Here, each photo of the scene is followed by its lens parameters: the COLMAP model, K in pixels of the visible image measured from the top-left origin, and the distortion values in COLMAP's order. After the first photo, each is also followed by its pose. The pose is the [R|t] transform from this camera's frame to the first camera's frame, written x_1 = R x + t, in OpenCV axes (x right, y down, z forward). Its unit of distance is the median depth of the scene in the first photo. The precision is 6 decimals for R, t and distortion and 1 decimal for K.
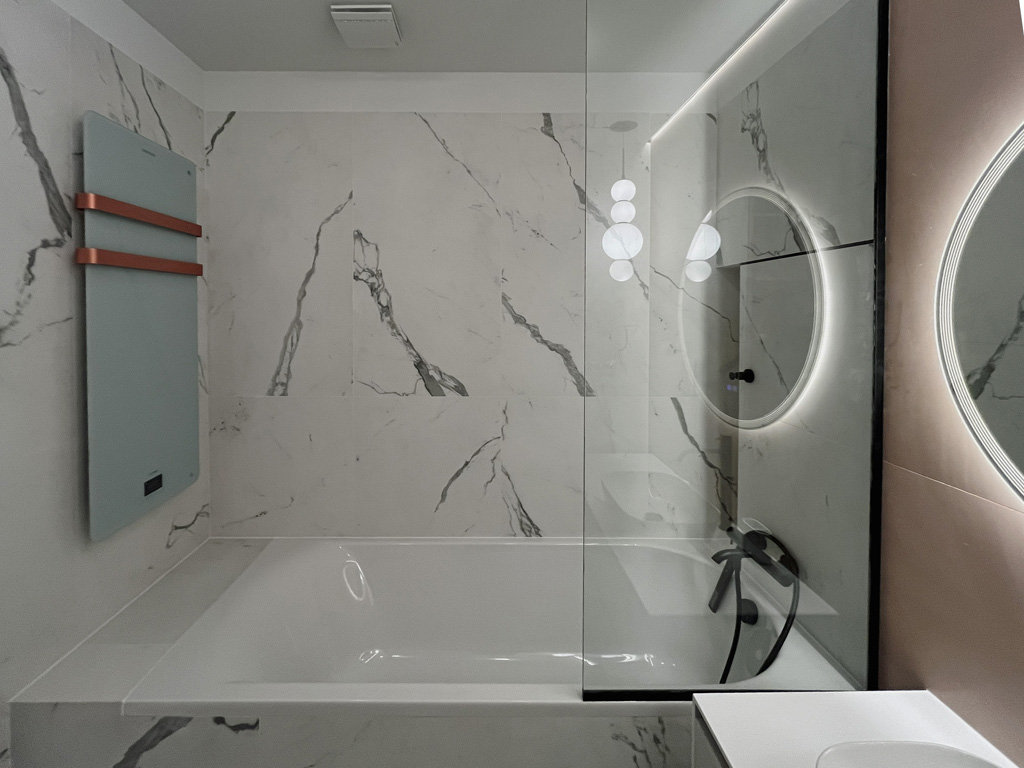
lens RADIAL K [[450.4, 0, 512.6], [0, 450.4, 380.8], [0, 0, 1]] dist [-0.002248, -0.000109]
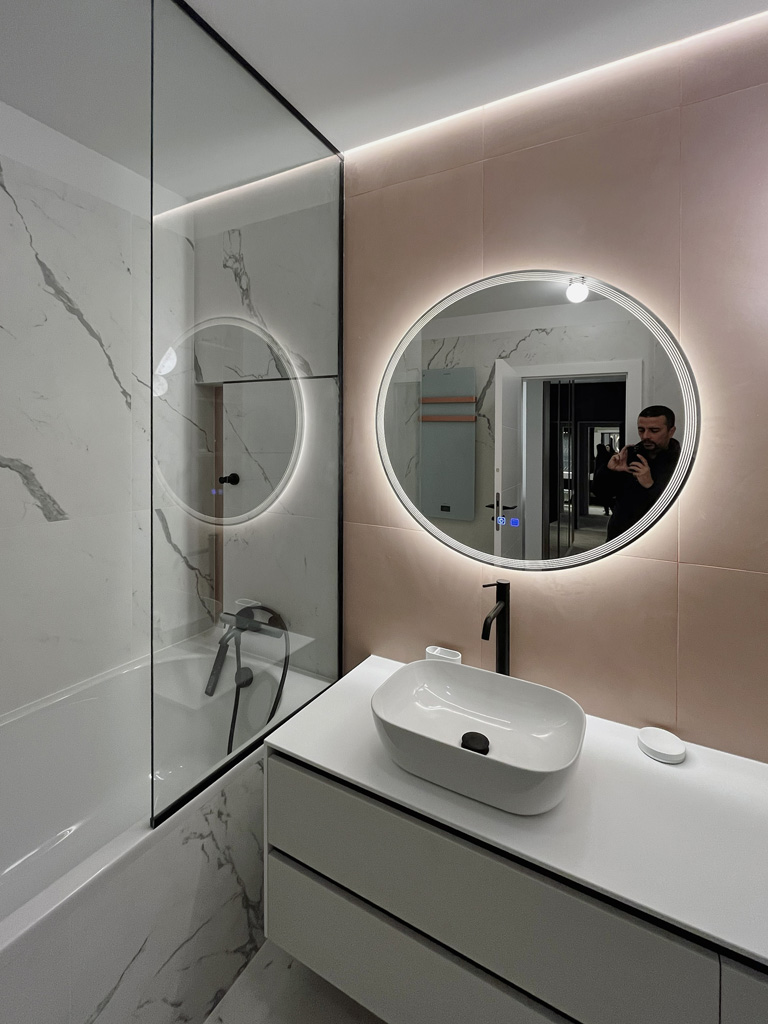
lens RADIAL K [[426.9, 0, 385.2], [0, 426.9, 513.7], [0, 0, 1]] dist [-0.002464, -0.000215]
pose [[0.519429, -0.135813, 0.843652, -0.256685], [0.112589, 0.989559, 0.089981, 0.025755], [-0.847064, 0.048247, 0.529297, 0.074785]]
